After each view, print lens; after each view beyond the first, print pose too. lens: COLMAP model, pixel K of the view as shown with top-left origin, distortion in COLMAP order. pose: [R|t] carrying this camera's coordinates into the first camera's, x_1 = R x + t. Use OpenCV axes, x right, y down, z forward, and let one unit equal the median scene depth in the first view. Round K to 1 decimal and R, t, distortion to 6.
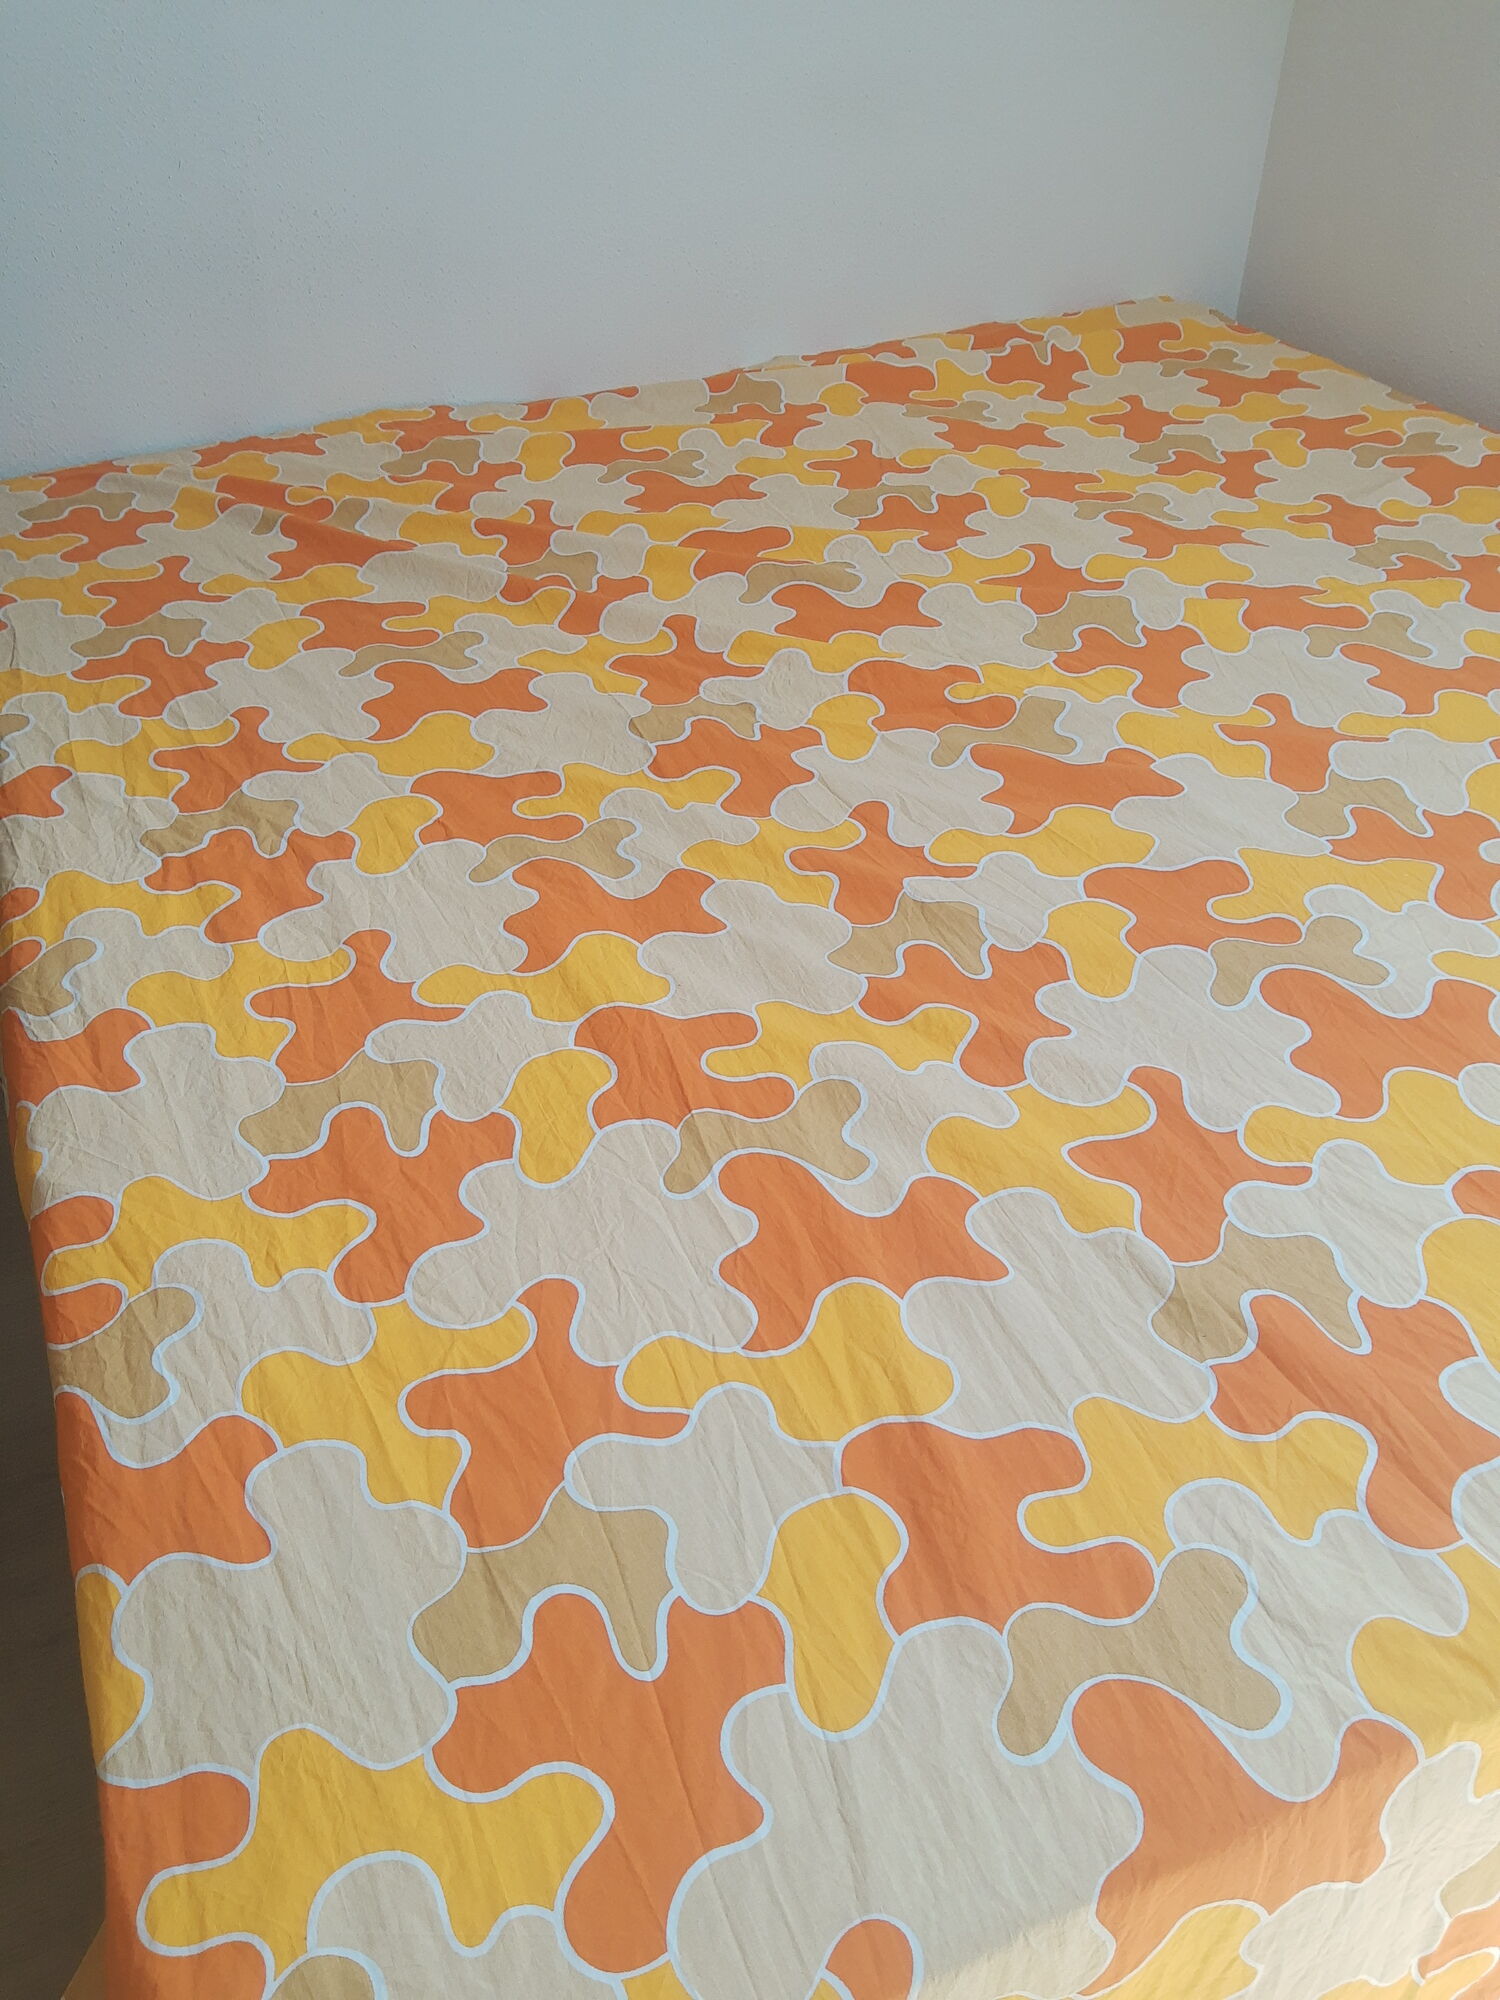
lens RADIAL K [[1558.8, 0, 750.0], [0, 1558.8, 1000.0], [0, 0, 1]] dist [-0.017671, 0.007245]
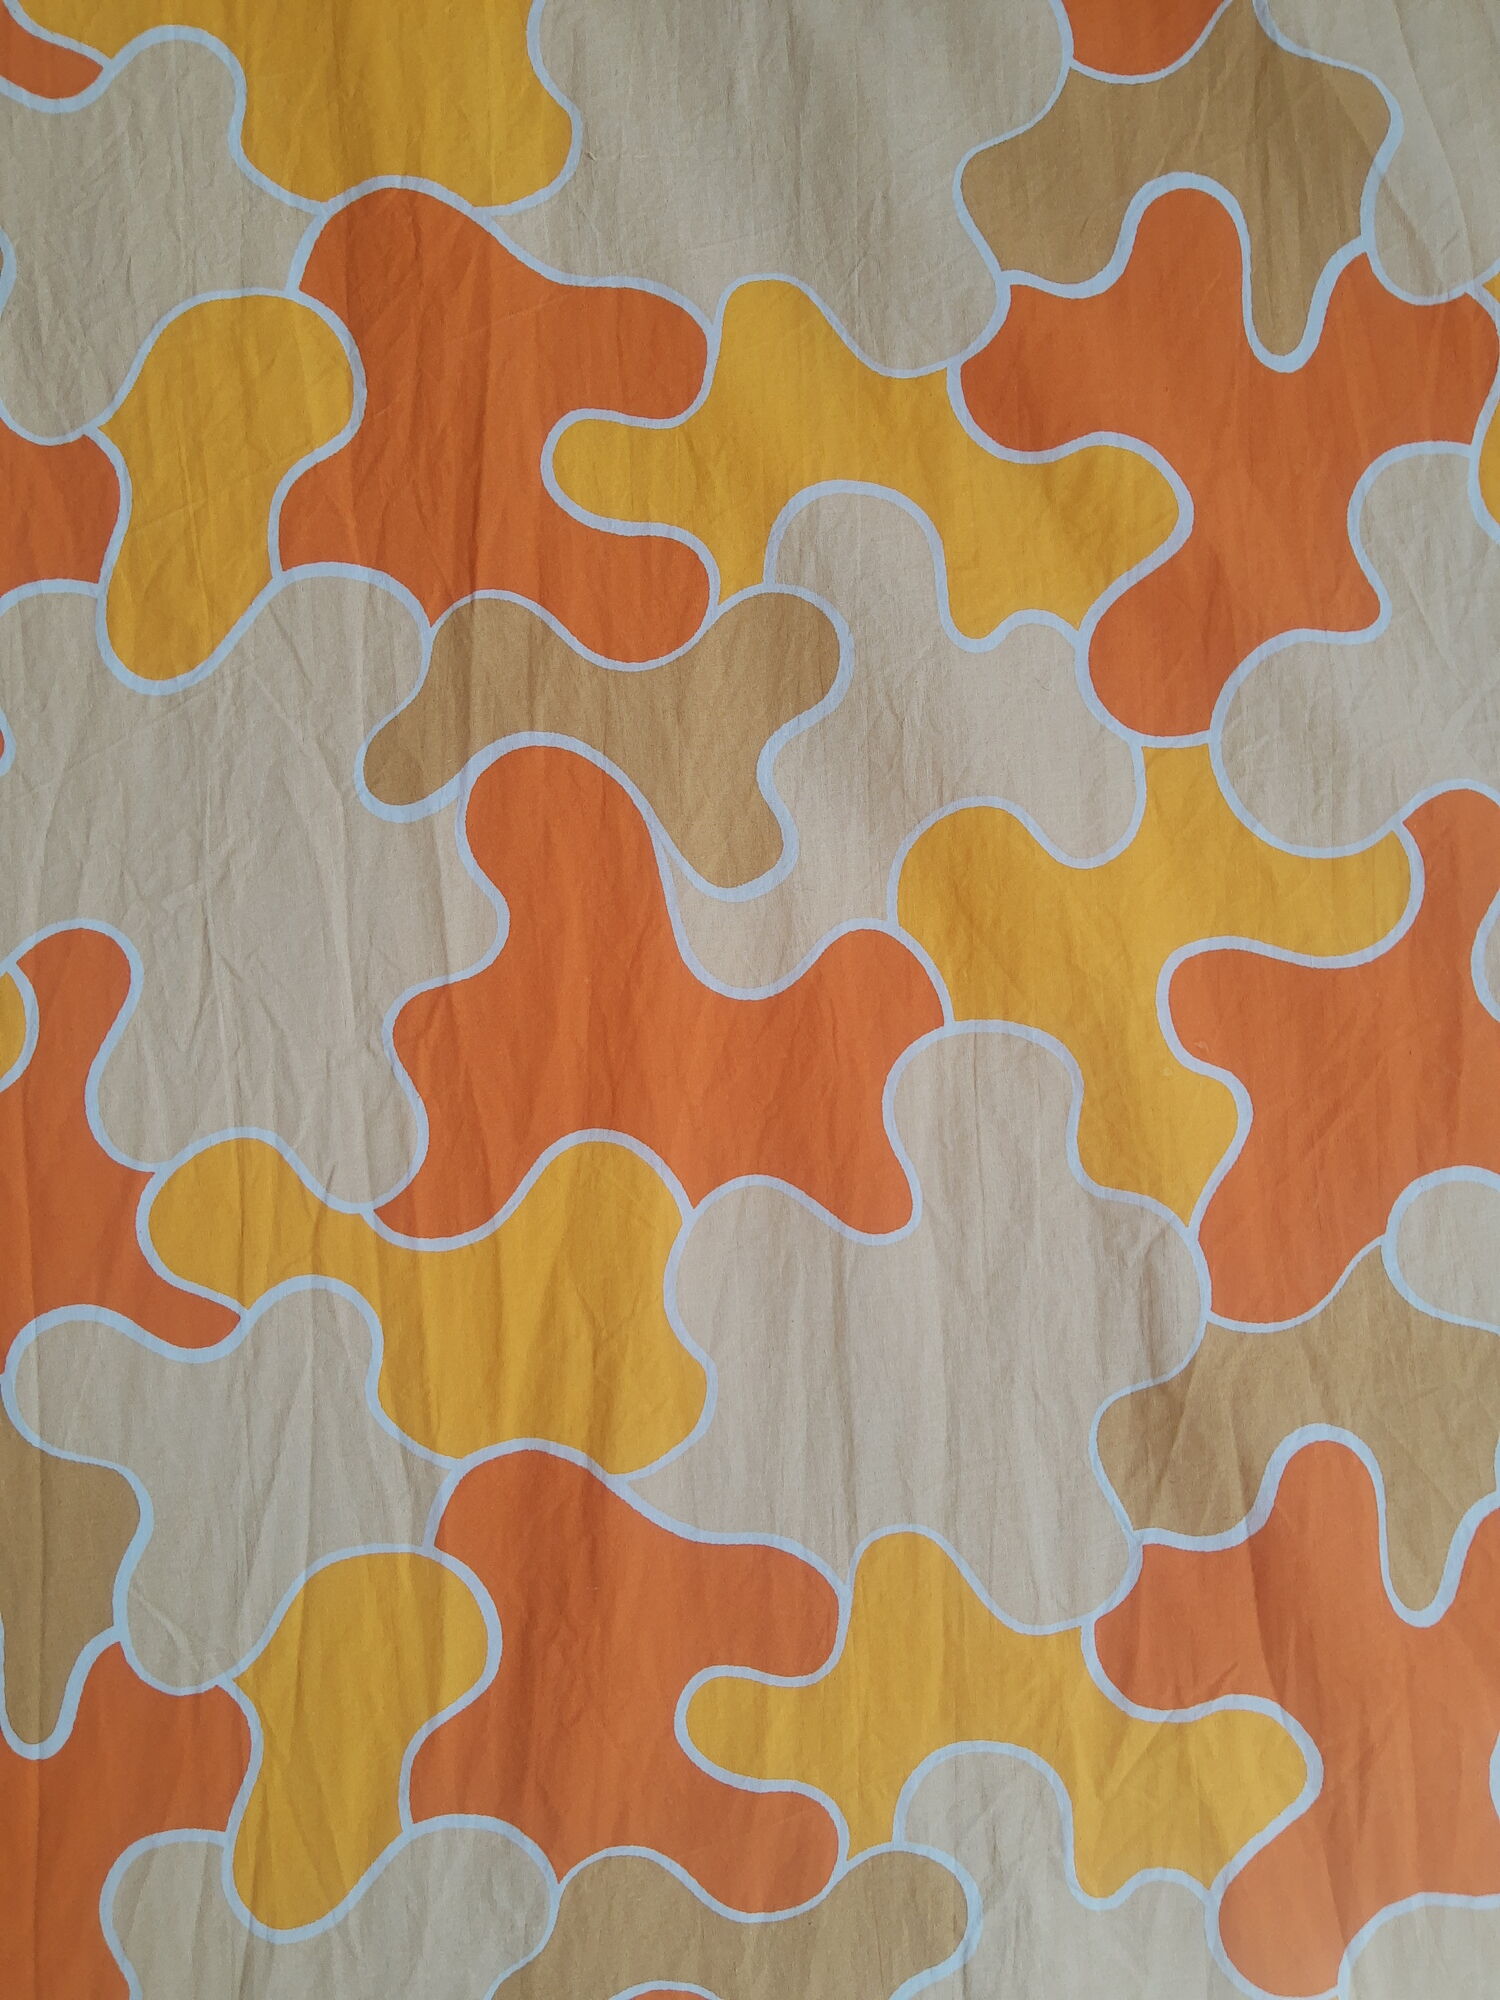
lens RADIAL K [[1558.8, 0, 750.0], [0, 1558.8, 1000.0], [0, 0, 1]] dist [-0.017671, 0.007245]
pose [[0.941253, 0.337689, 0.003090, 0.086728], [-0.211508, 0.582358, 0.784935, -0.261887], [0.263265, -0.739476, 0.619570, 0.699341]]
